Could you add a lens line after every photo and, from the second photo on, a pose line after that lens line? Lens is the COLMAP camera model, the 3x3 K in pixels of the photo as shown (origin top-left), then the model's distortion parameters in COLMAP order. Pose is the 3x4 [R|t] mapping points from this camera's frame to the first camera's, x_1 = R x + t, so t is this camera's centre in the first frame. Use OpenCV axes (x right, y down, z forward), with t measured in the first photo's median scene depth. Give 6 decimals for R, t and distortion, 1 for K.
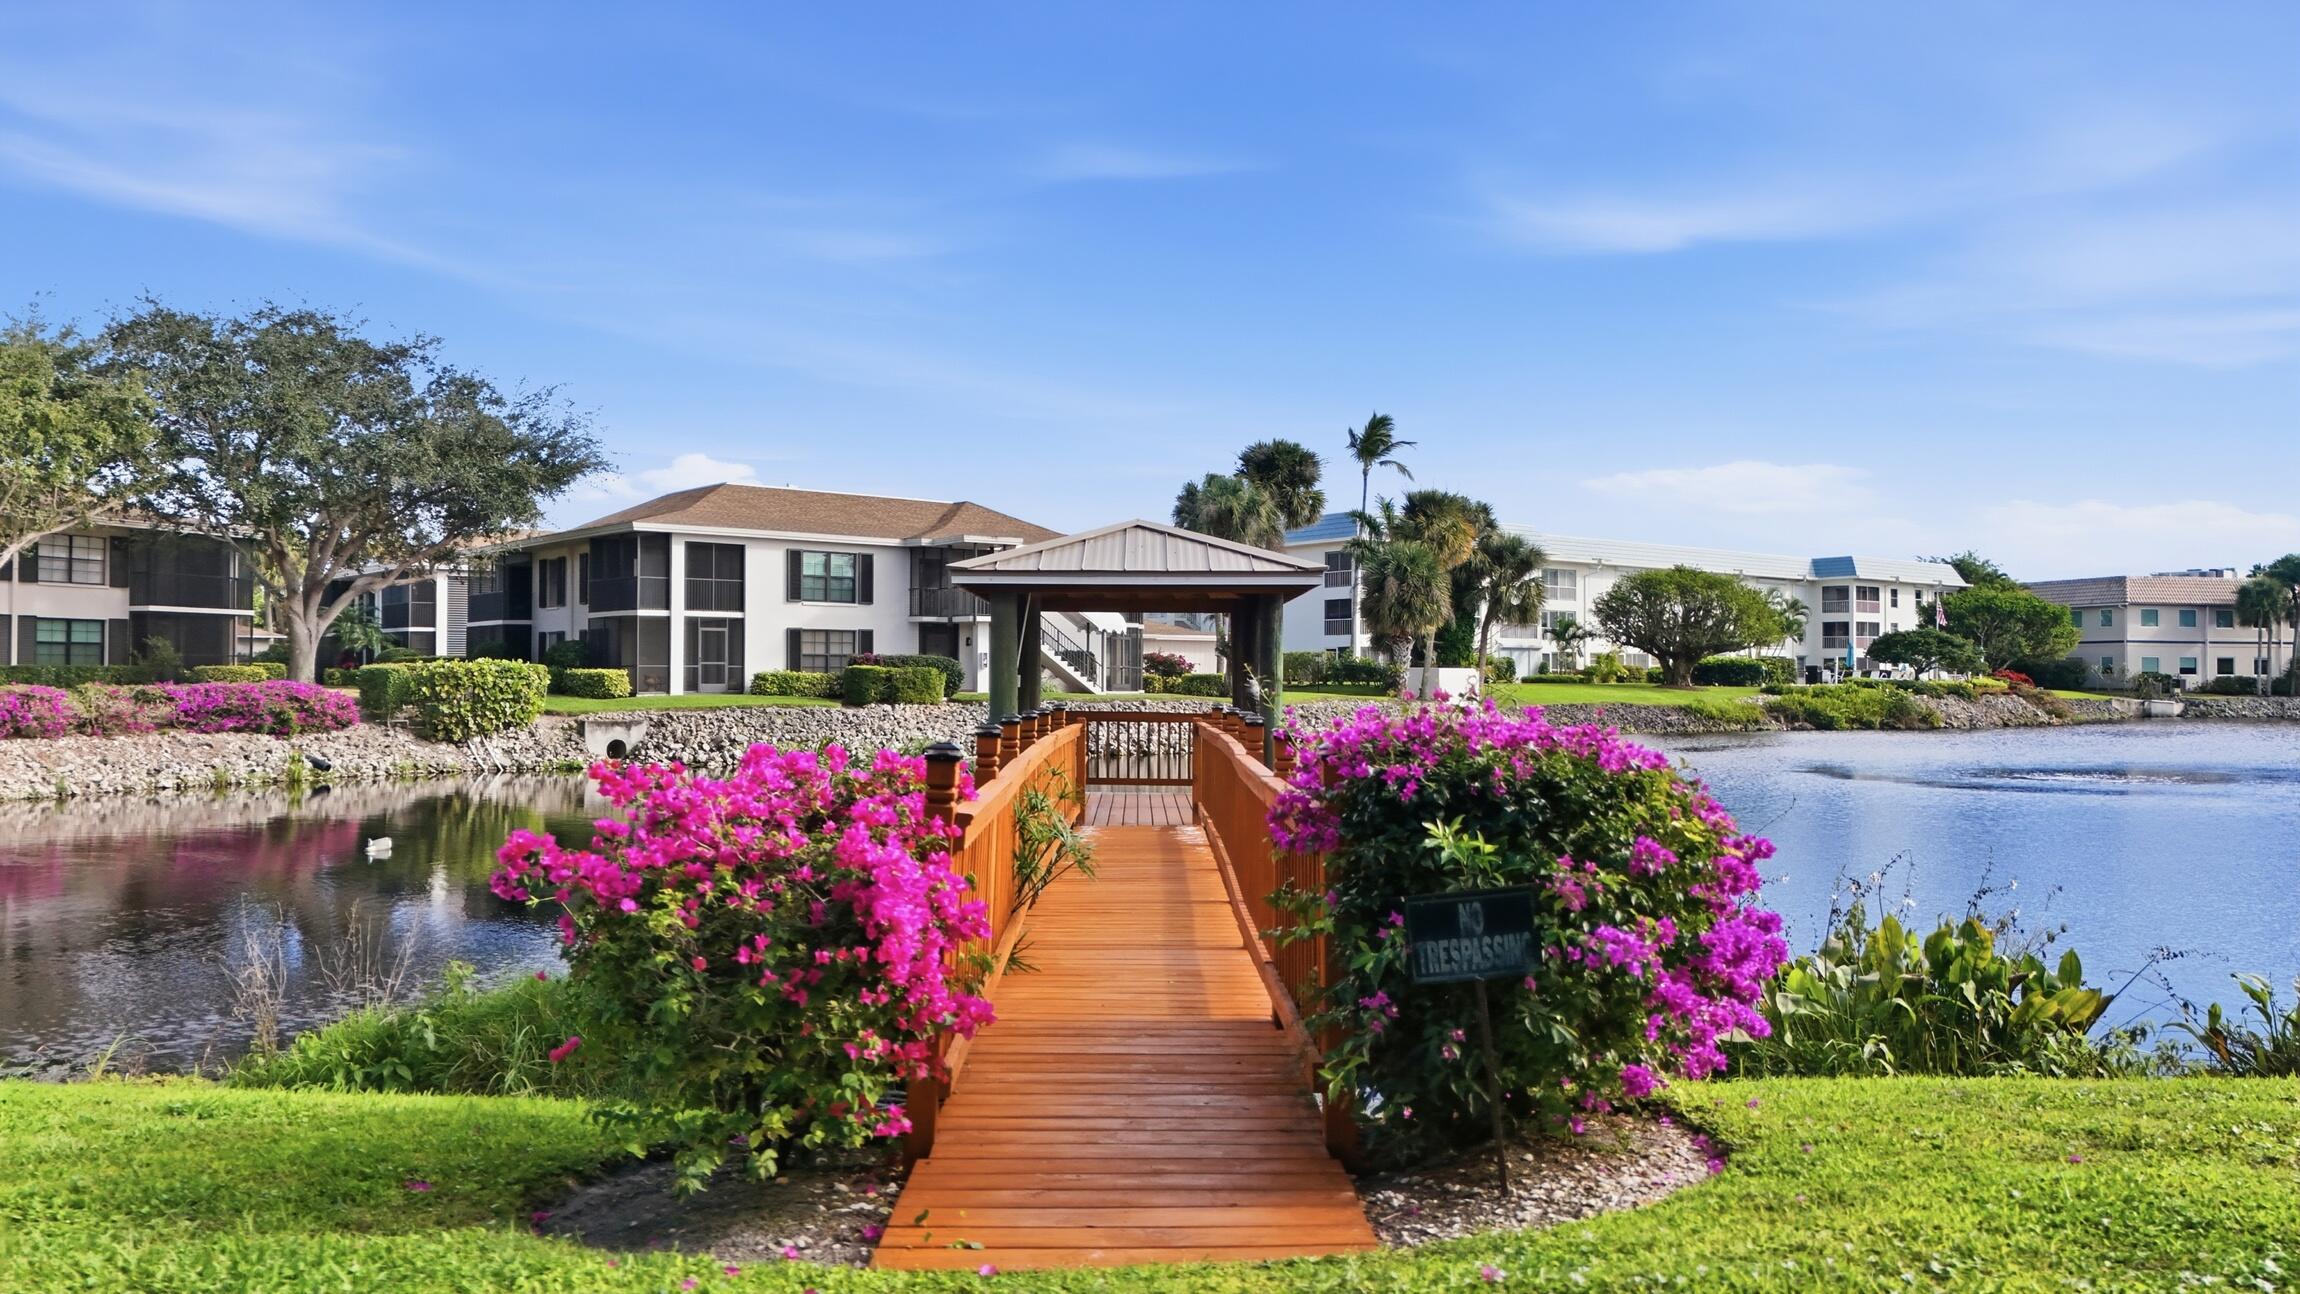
lens RADIAL K [[1688.0, 0, 1150.0], [0, 1688.0, 647.0], [0, 0, 1]] dist [0.073206, -0.042909]
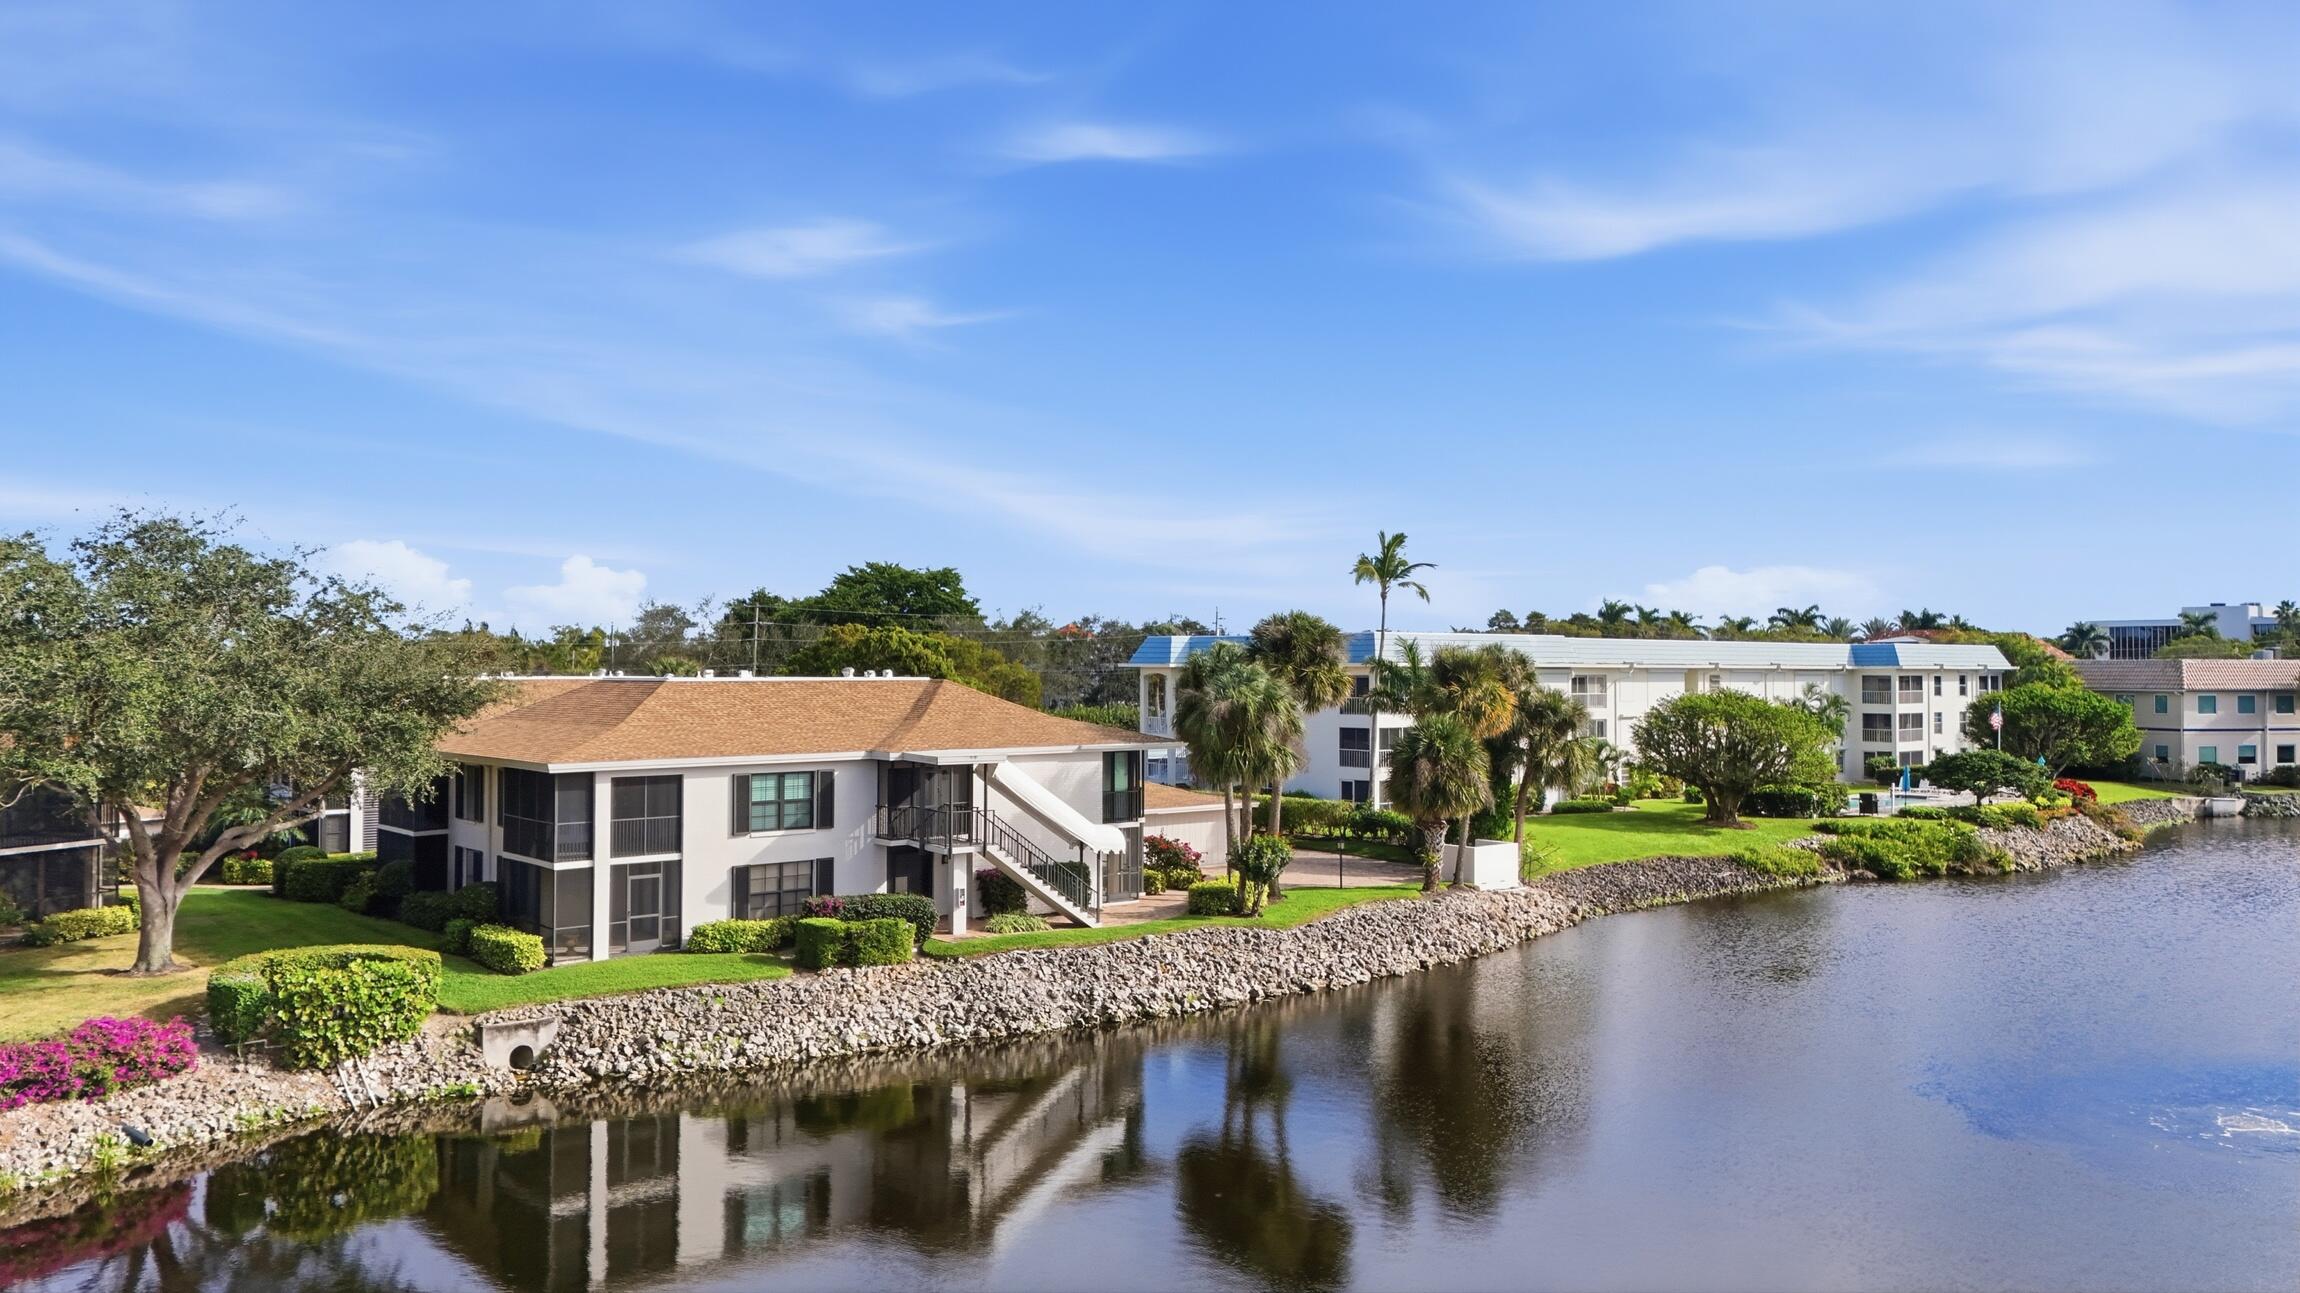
lens RADIAL K [[1691.4, 0, 1150.0], [0, 1691.4, 646.5], [0, 0, 1]] dist [0.047943, -0.001803]
pose [[0.999993, -0.001351, 0.003350, -0.004189], [0.001329, 0.999978, 0.006519, -0.128576], [-0.003359, -0.006514, 0.999973, 0.134516]]
